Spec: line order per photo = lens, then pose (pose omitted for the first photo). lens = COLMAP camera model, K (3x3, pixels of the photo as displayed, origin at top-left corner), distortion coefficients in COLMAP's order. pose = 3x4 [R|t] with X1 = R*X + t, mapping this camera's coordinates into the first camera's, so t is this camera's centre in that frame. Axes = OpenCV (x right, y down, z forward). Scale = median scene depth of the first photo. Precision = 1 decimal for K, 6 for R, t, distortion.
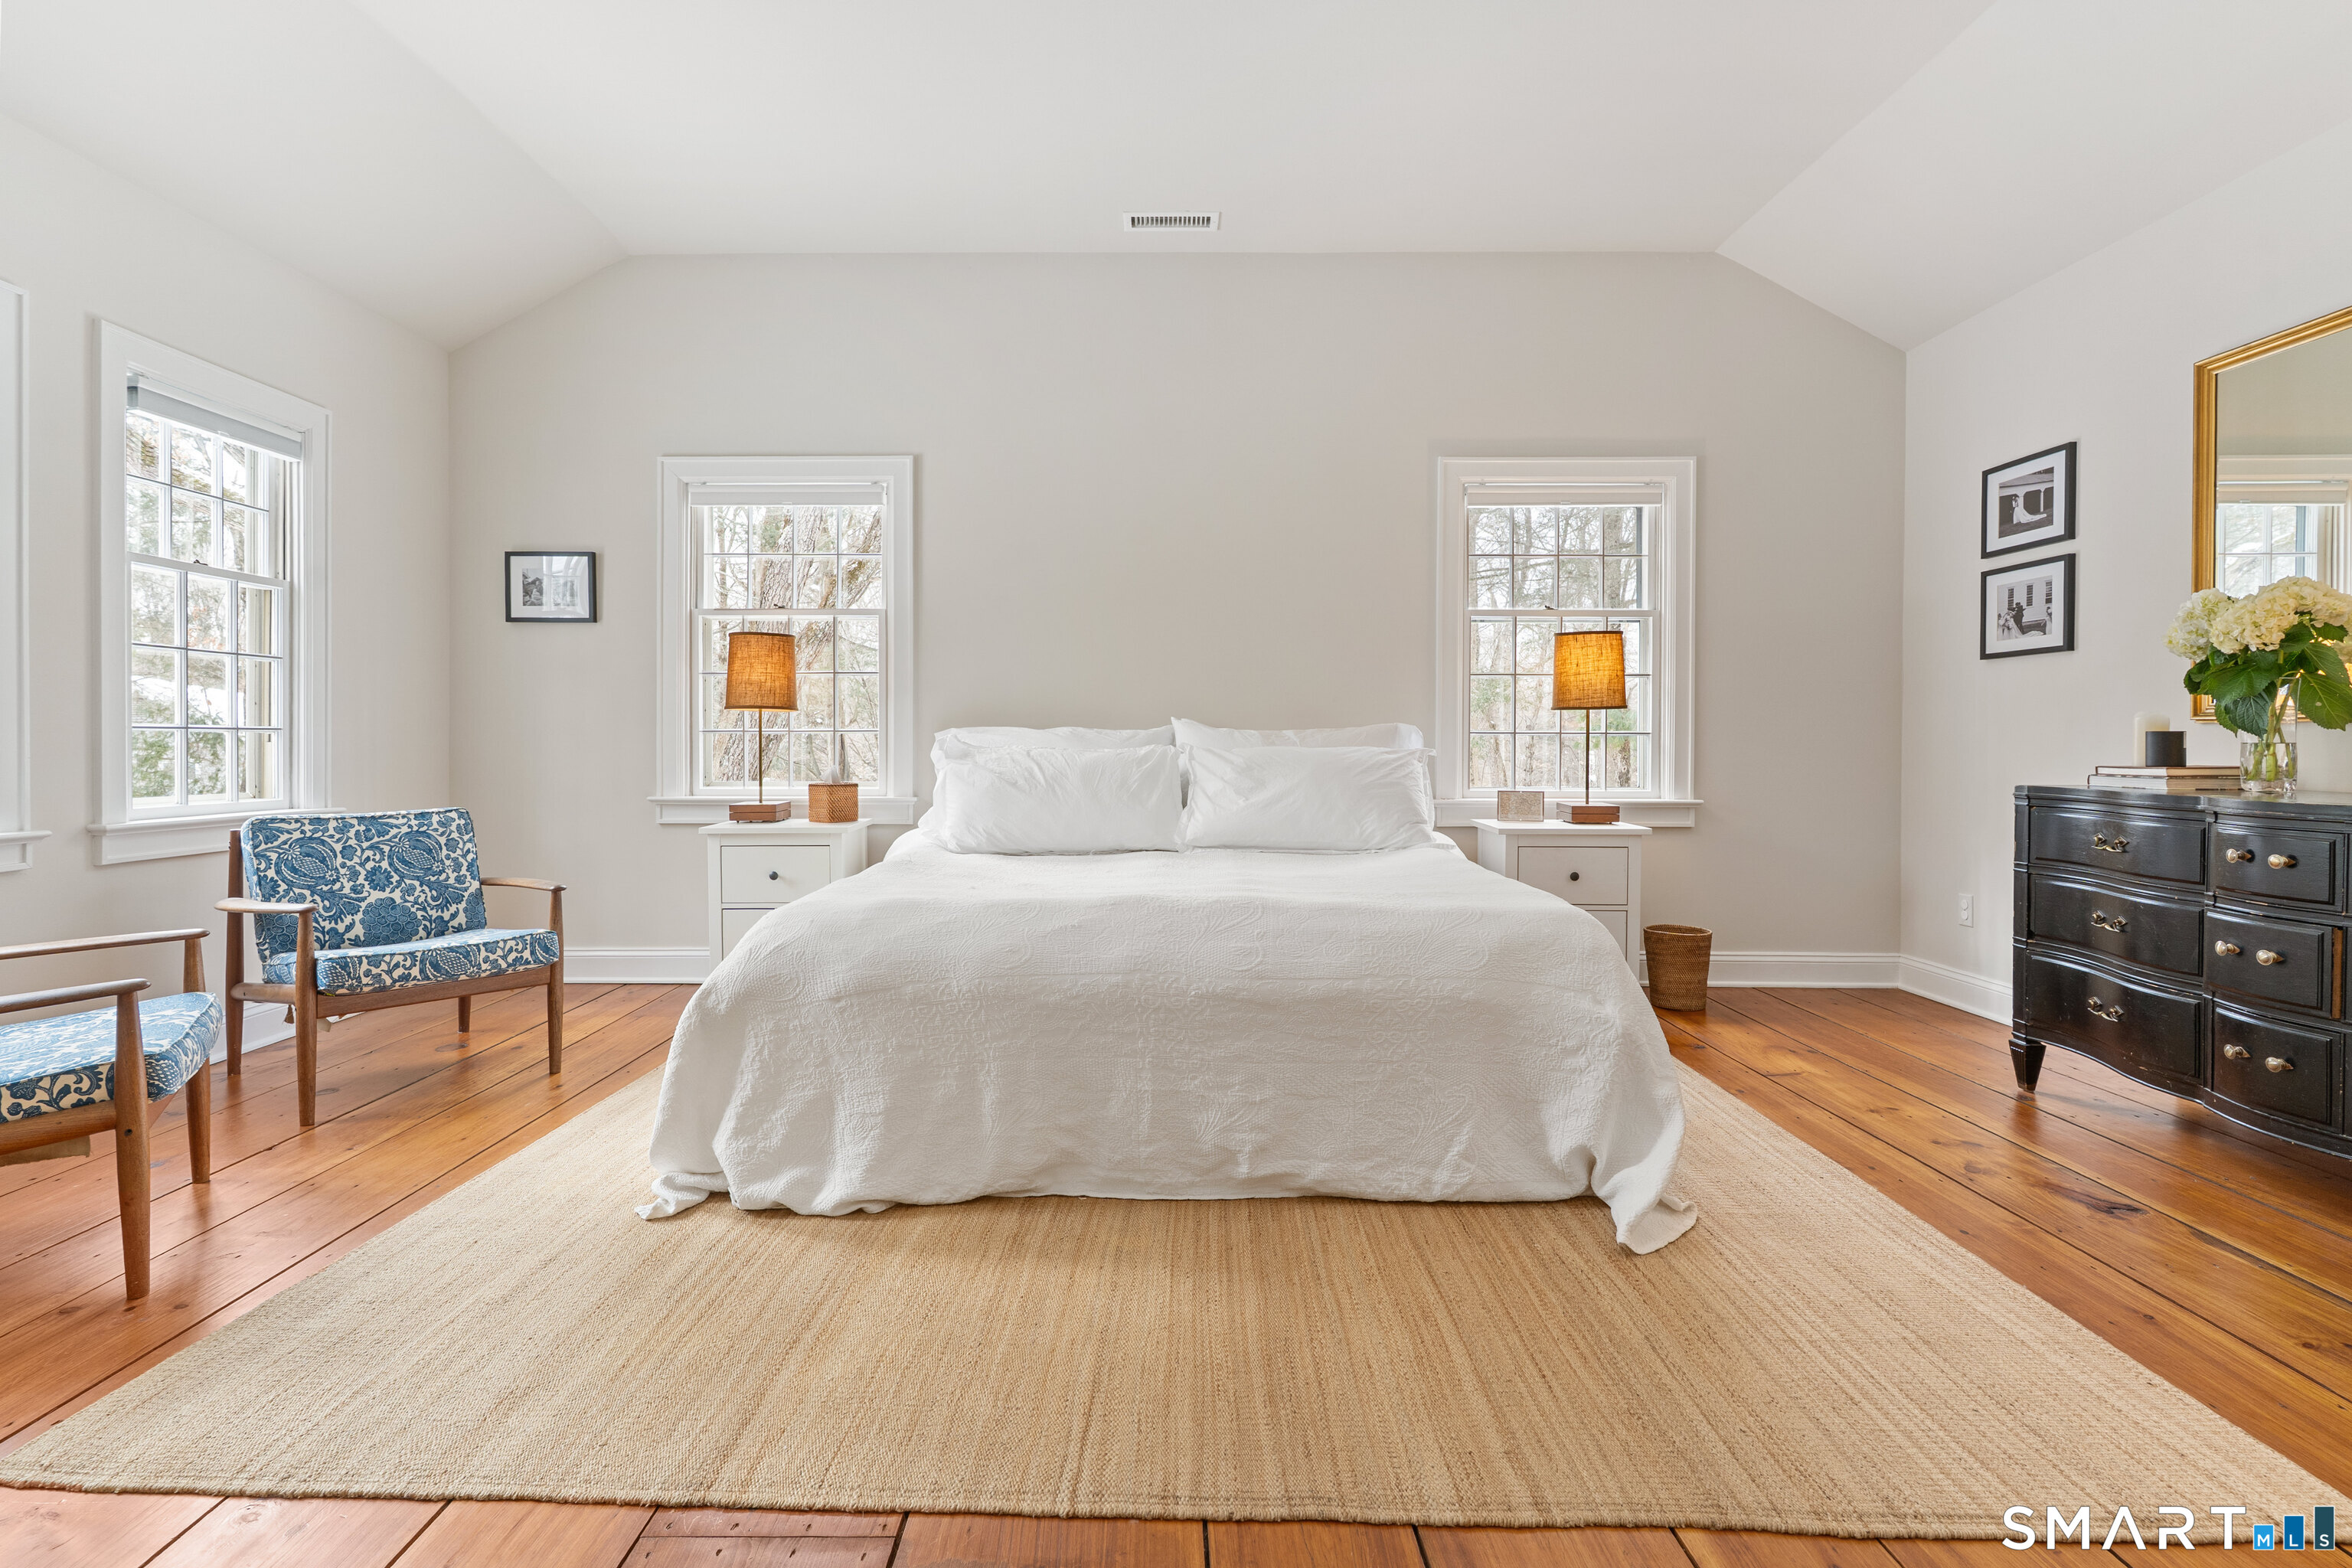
lens RADIAL K [[1126.4, 0, 1176.0], [0, 1126.4, 784.0], [0, 0, 1]] dist [0.000018, 0.000001]
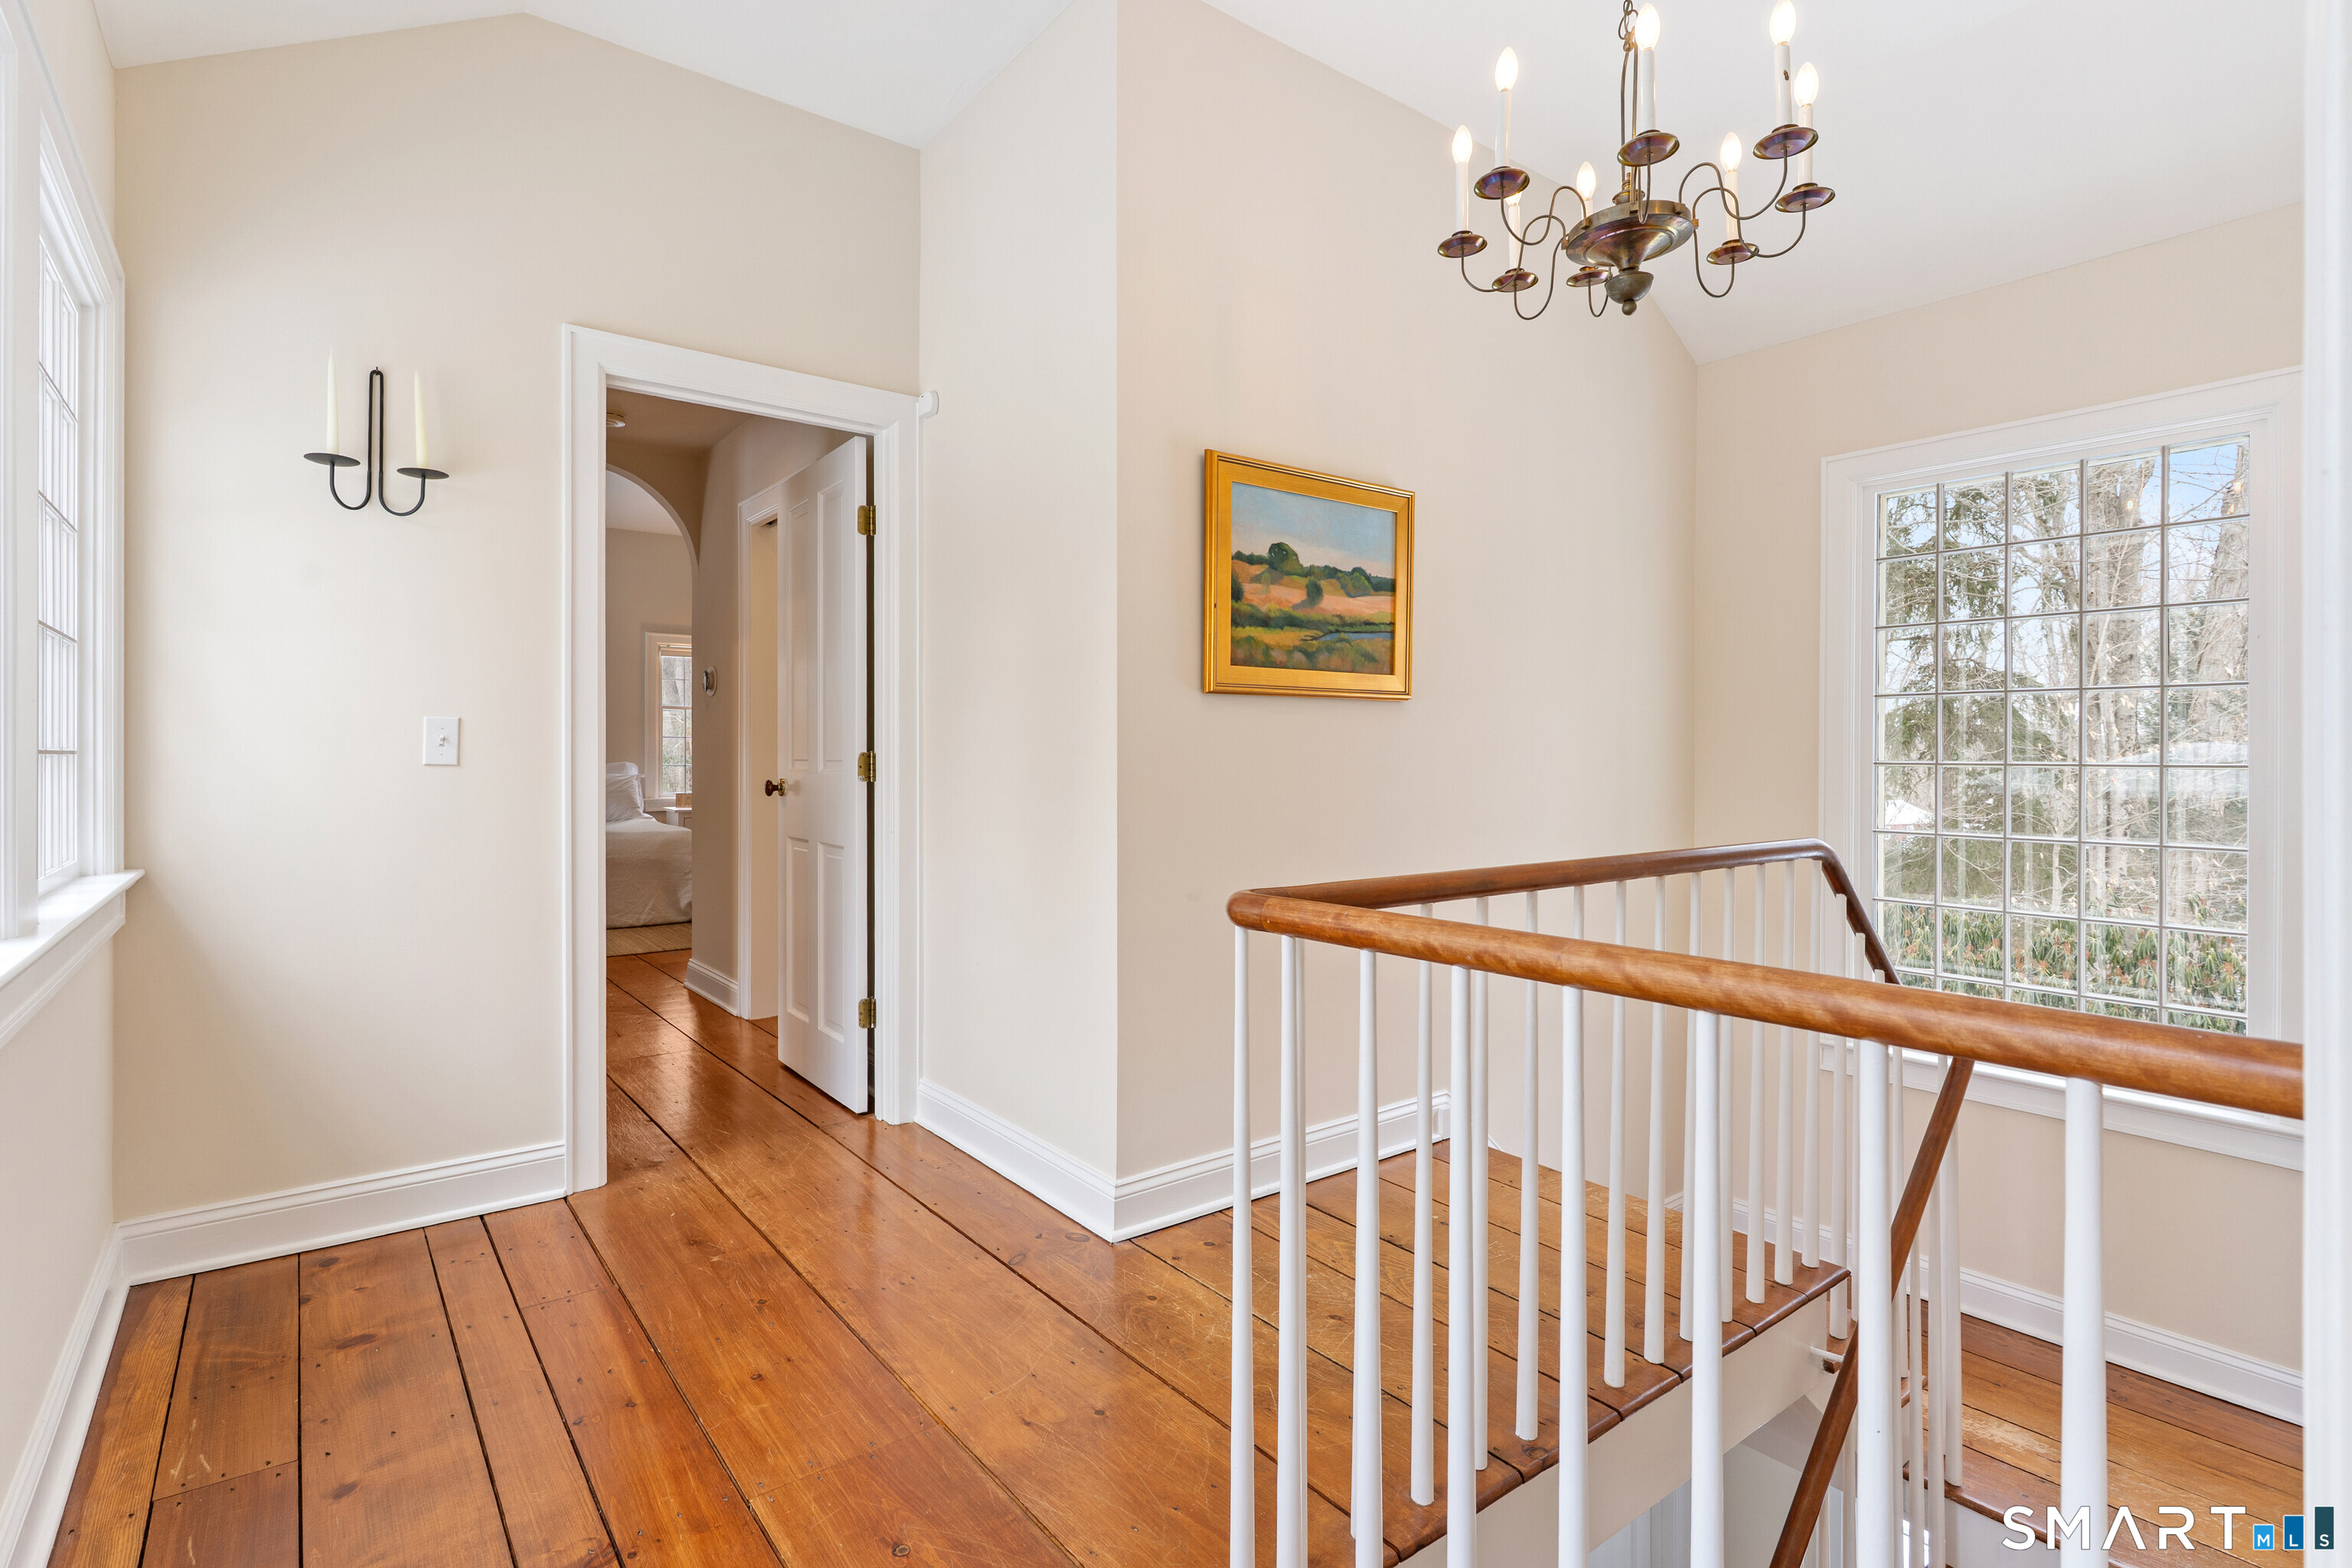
lens RADIAL K [[1126.4, 0, 1176.0], [0, 1126.4, 784.0], [0, 0, 1]] dist [0.000018, 0.000001]
pose [[0.792083, -0.002486, 0.610408, -0.273872], [0.008273, 0.999944, -0.006662, 0.009797], [-0.610357, 0.010326, 0.792059, -1.300361]]
